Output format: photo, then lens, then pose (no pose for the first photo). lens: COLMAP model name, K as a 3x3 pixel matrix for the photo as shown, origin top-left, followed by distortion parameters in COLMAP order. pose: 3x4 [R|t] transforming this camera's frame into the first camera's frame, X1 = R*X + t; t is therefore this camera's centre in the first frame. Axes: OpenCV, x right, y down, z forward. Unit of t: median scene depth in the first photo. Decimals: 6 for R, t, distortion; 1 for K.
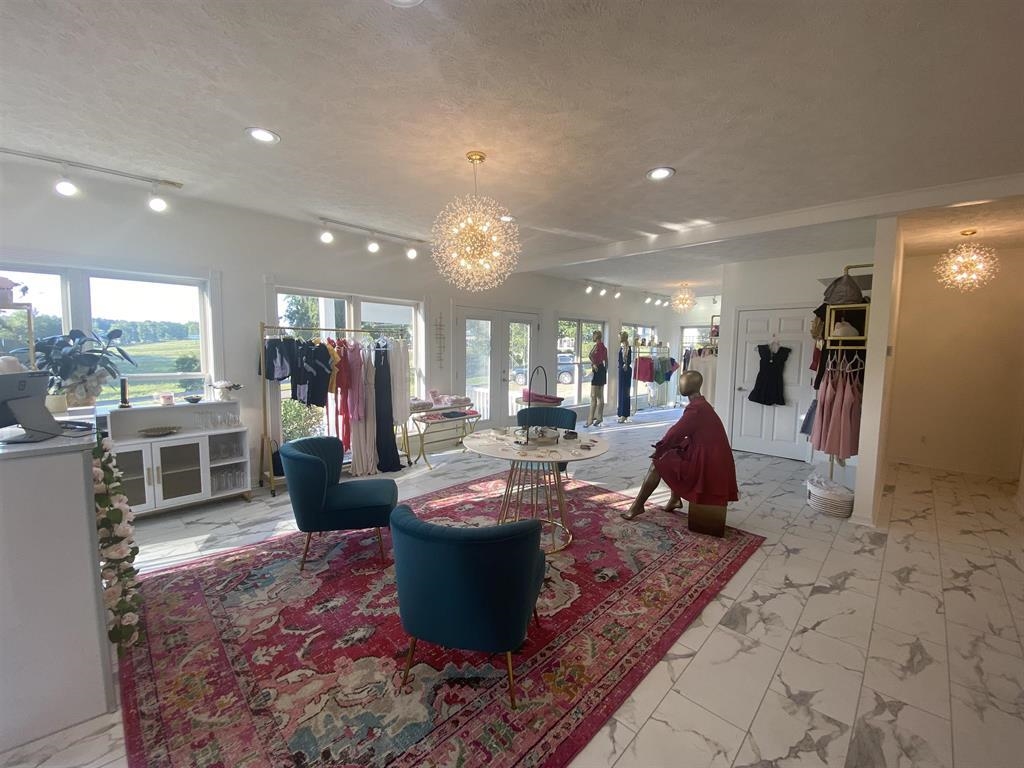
lens RADIAL K [[416.0, 0, 509.3], [0, 416.0, 384.2], [0, 0, 1]] dist [0.019501, -0.018899]
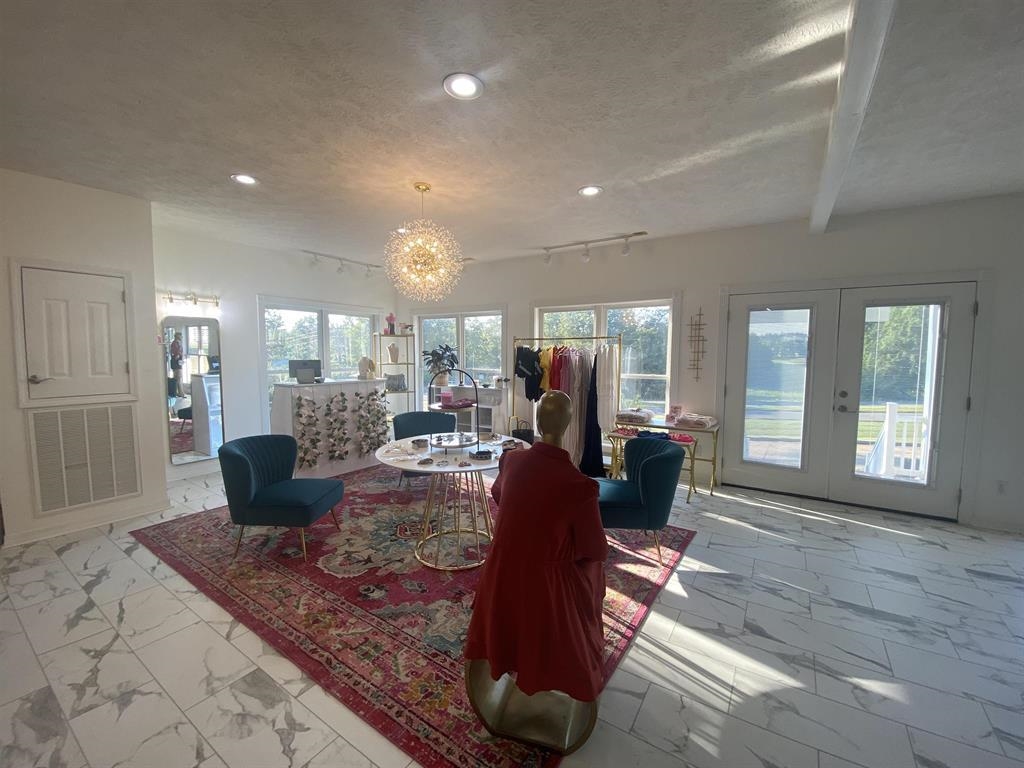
lens RADIAL K [[416.0, 0, 509.3], [0, 416.0, 384.2], [0, 0, 1]] dist [0.019501, -0.018899]
pose [[0.184659, 0.068105, -0.980440, 1.164521], [-0.091891, 0.994422, 0.051769, -0.080783], [0.978497, 0.080534, 0.189887, 1.078935]]
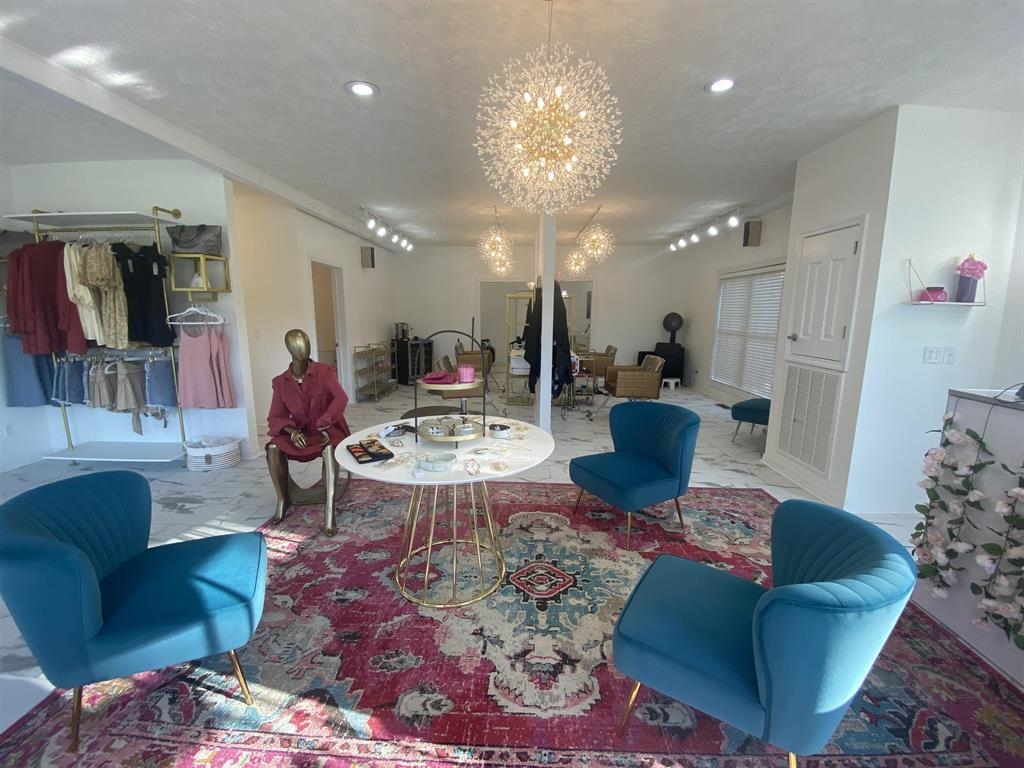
lens RADIAL K [[409.5, 0, 509.4], [0, 409.5, 384.3], [0, 0, 1]] dist [0.033609, -0.025457]
pose [[-0.678756, -0.145138, 0.719879, -0.561003], [0.048572, 0.969256, 0.241213, -0.132304], [-0.732756, 0.198691, -0.650838, 1.573858]]
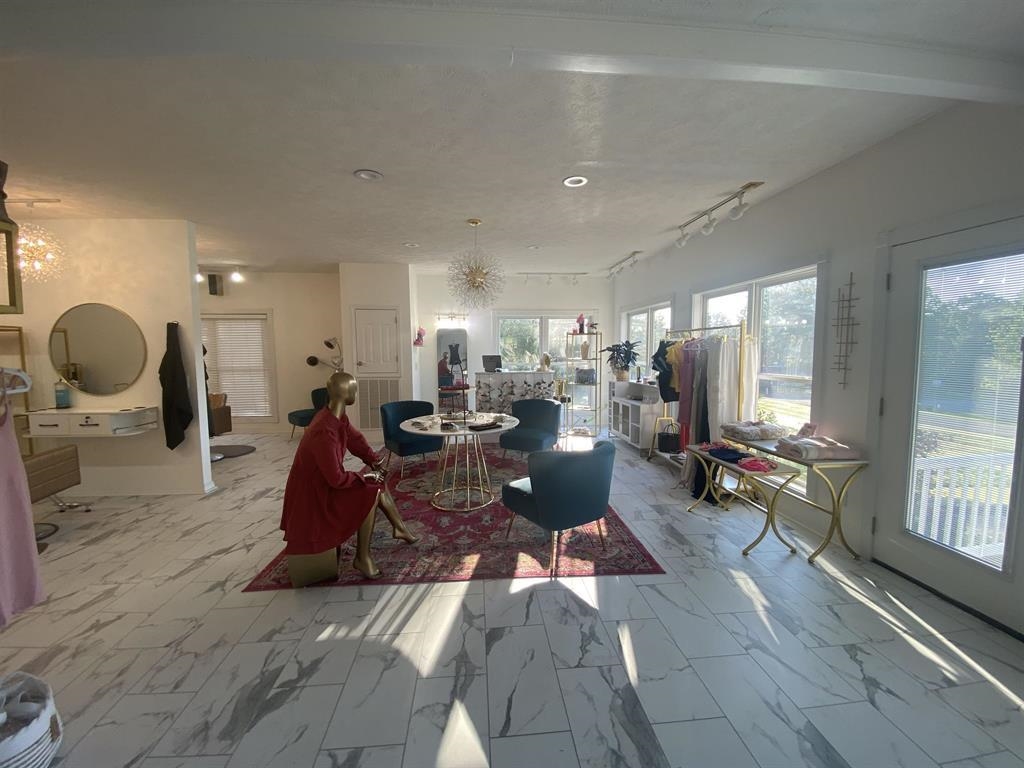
lens RADIAL K [[409.5, 0, 509.4], [0, 409.5, 384.3], [0, 0, 1]] dist [0.033609, -0.025457]
pose [[-0.654643, 0.057847, -0.753722, 1.020634], [-0.068025, 0.988515, 0.134950, -0.172618], [0.752871, 0.139616, -0.643189, 2.182945]]
